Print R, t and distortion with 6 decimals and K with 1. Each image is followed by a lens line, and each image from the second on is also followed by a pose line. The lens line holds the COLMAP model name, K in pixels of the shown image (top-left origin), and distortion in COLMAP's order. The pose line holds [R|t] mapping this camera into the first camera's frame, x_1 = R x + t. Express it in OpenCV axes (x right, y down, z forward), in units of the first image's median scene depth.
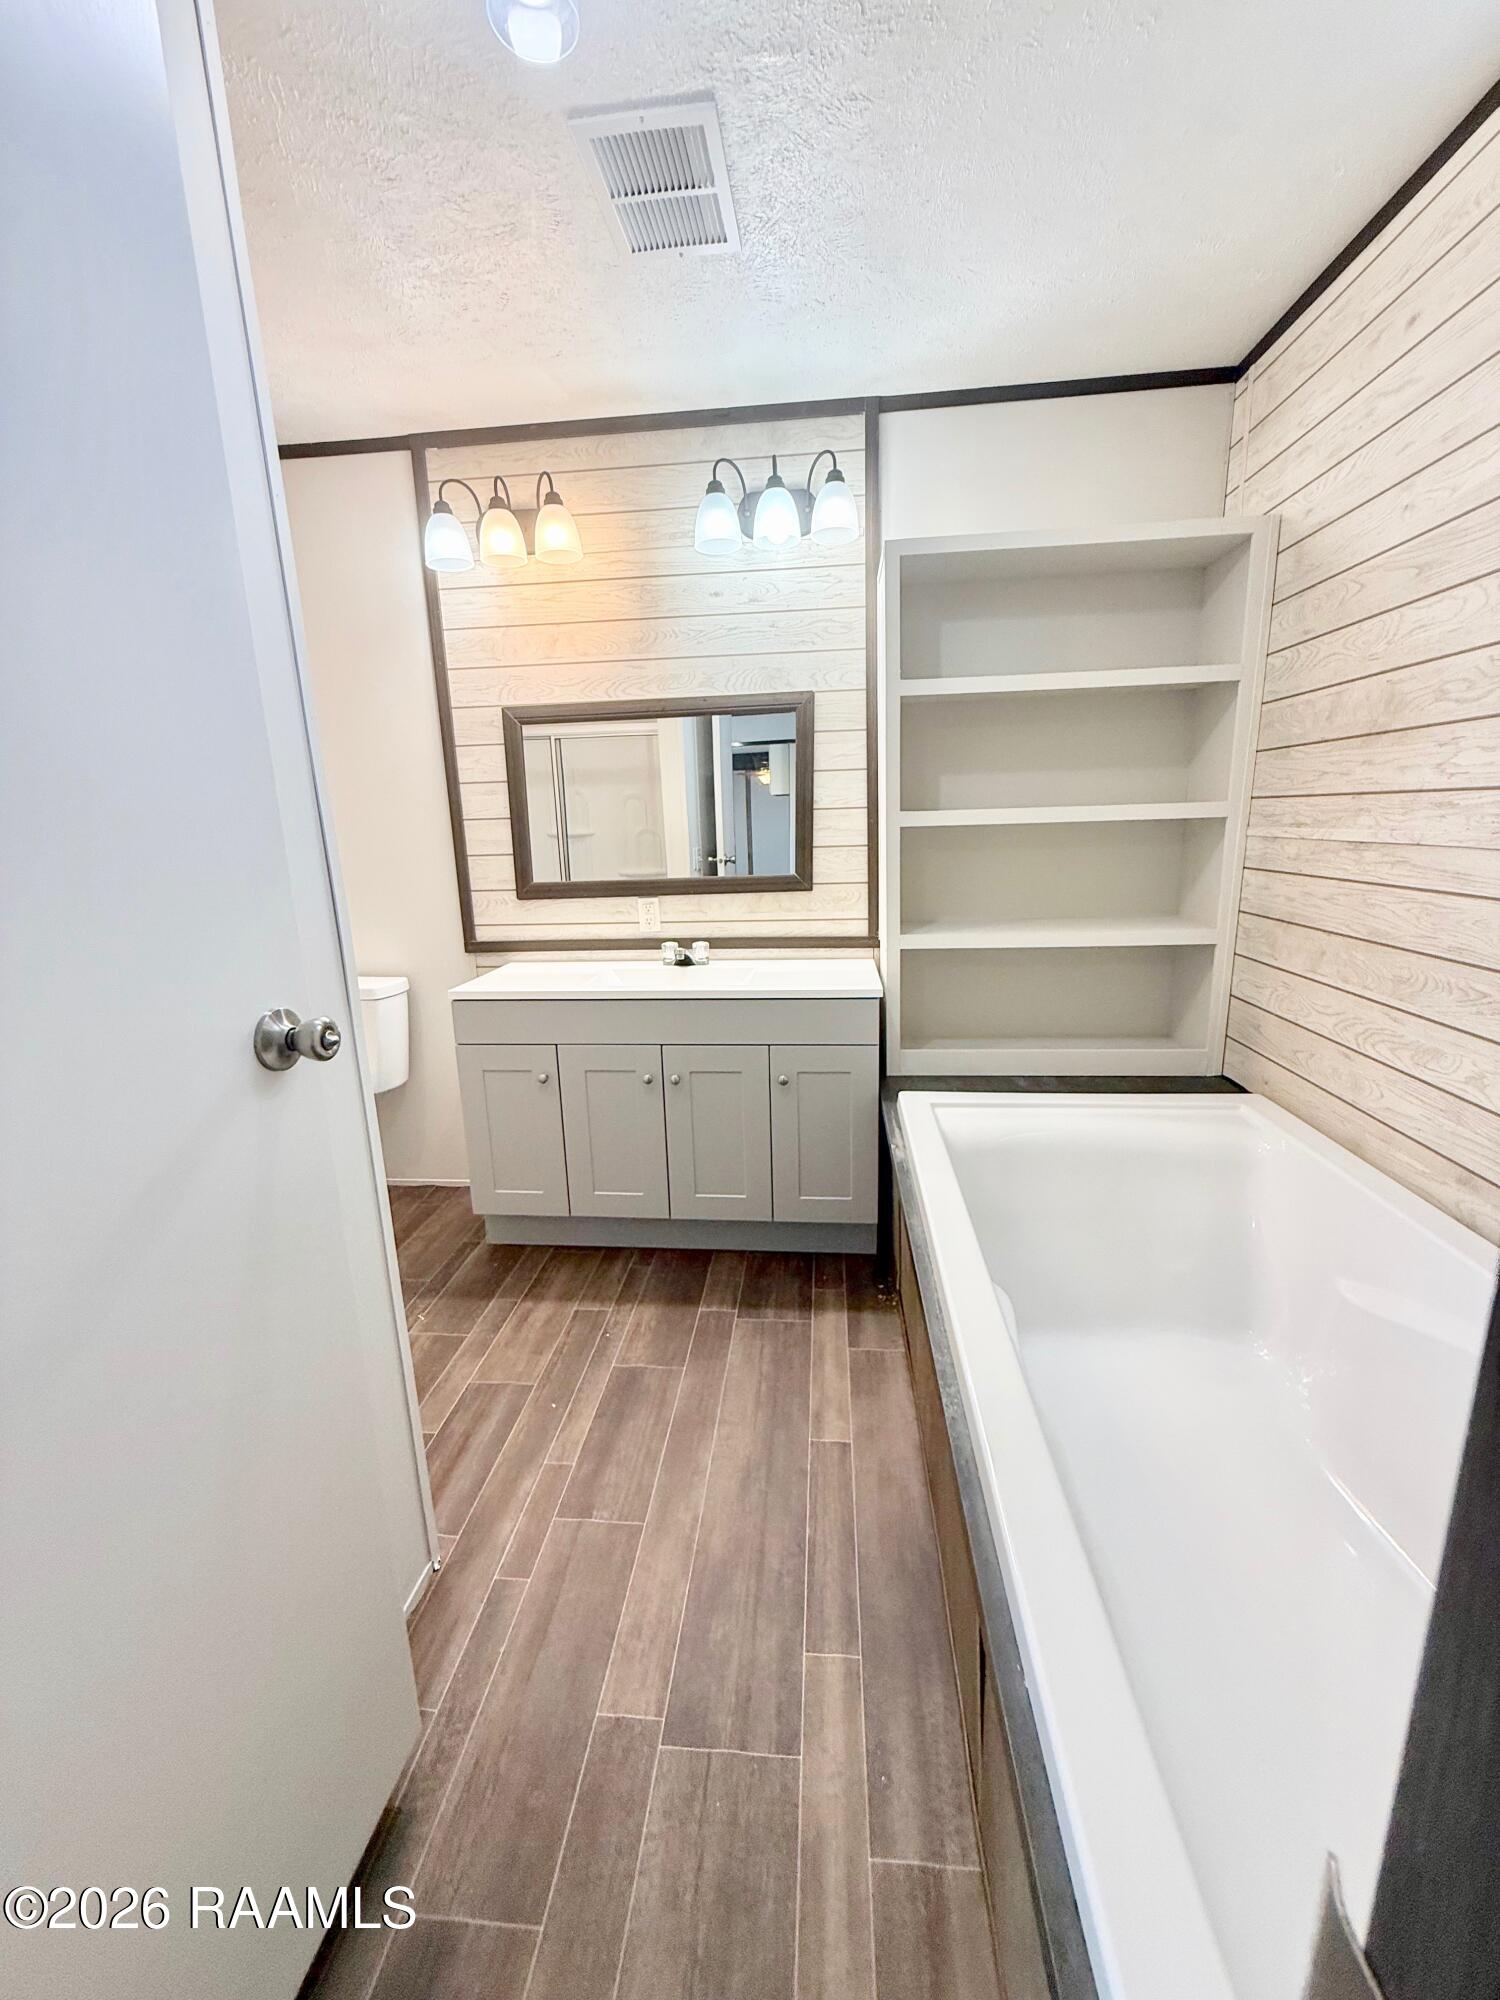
lens RADIAL K [[799.1, 0, 751.1], [0, 799.1, 1002.1], [0, 0, 1]] dist [0.003419, -0.001006]
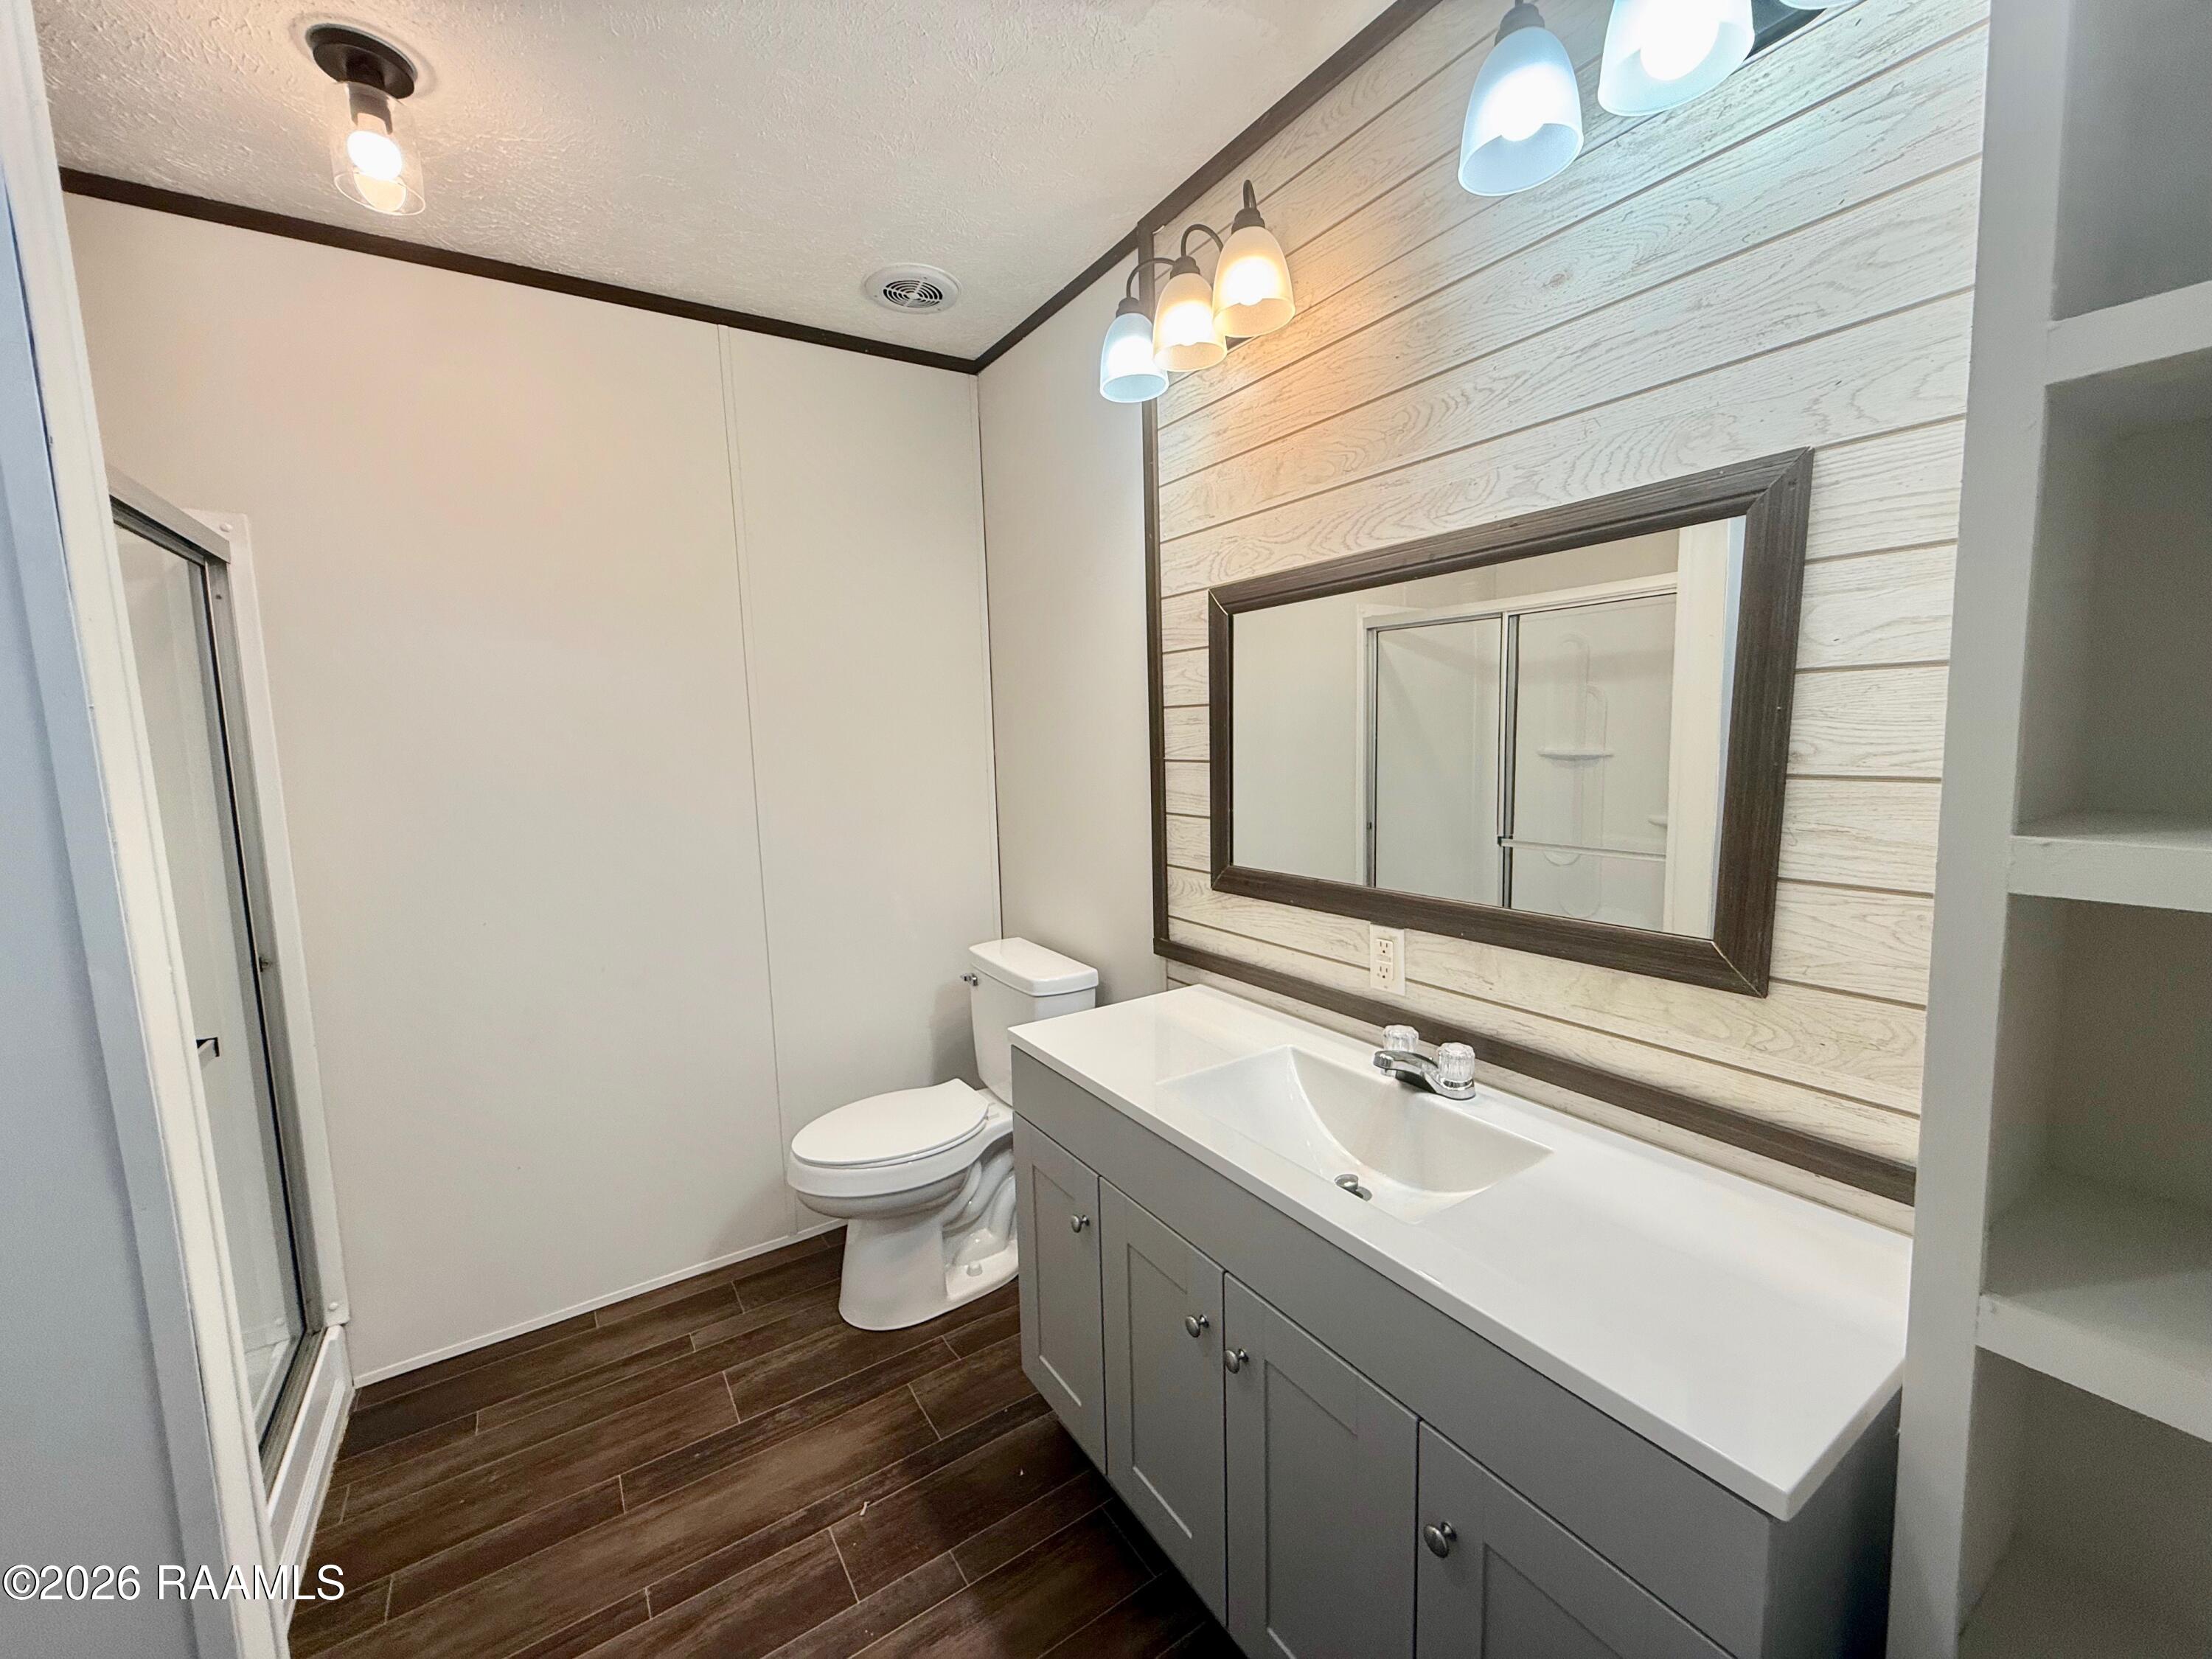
lens RADIAL K [[883.8, 0, 1107.1], [0, 883.8, 831.0], [0, 0, 1]] dist [0.003419, -0.001006]
pose [[0.627573, 0.101169, -0.771956, 0.191588], [-0.163015, 0.986618, -0.003224, -0.164009], [0.761300, 0.127864, 0.635667, 0.514965]]
